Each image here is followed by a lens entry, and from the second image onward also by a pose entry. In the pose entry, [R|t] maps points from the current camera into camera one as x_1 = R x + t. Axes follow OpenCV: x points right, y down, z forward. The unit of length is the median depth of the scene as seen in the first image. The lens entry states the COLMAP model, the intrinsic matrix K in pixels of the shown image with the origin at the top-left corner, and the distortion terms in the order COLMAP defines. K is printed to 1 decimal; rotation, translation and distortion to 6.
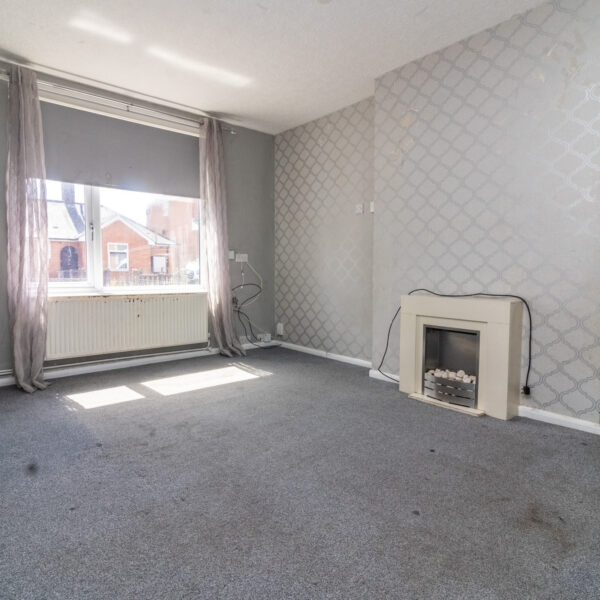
lens RADIAL K [[418.0, 0, 300.0], [0, 418.0, 300.0], [0, 0, 1]] dist [0.007956, 0.002287]
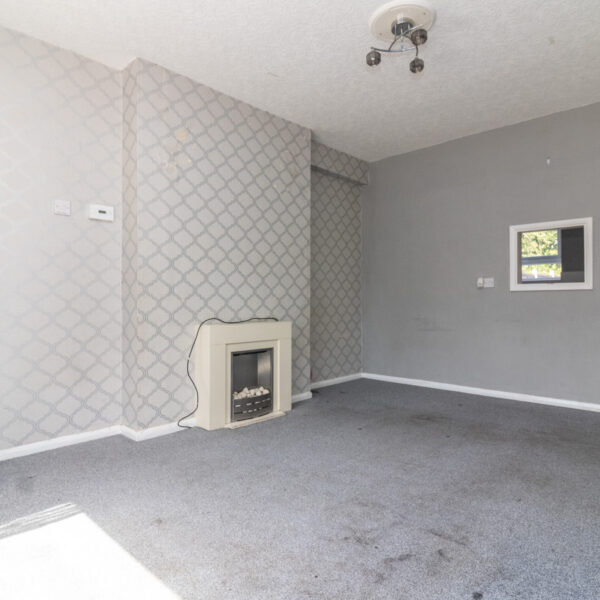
lens RADIAL K [[440.6, 0, 300.0], [0, 440.6, 300.0], [0, 0, 1]] dist [0.003317, 0.001082]
pose [[-0.118526, -0.000945, 0.992951, -0.800707], [0.075044, 0.997131, 0.009906, -0.066961], [-0.990111, 0.075689, -0.118115, 0.971893]]
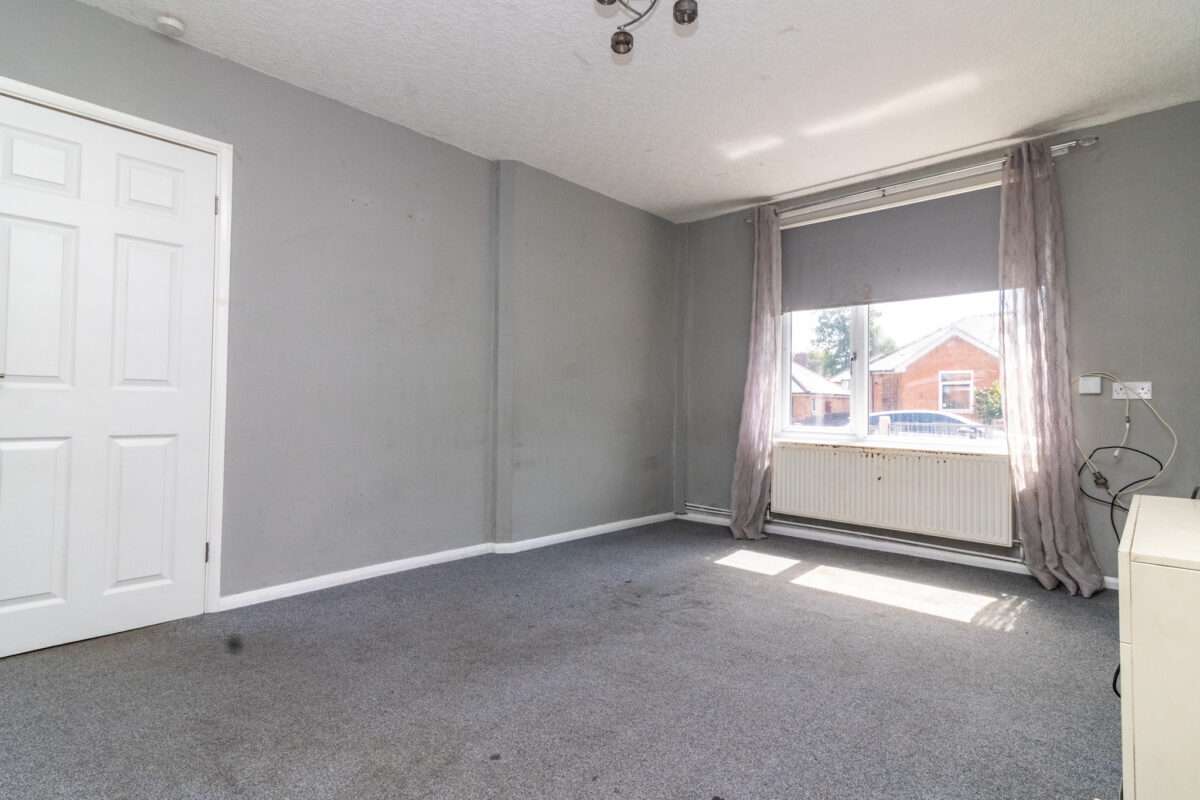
lens RADIAL K [[577.6, 0, 600.0], [0, 577.6, 400.0], [0, 0, 1]] dist [0.000851, 0.000180]
pose [[0.117836, -0.012989, -0.992948, 0.689586], [-0.082481, 0.996331, -0.022821, -0.042843], [0.989602, 0.084589, 0.116332, 0.551658]]
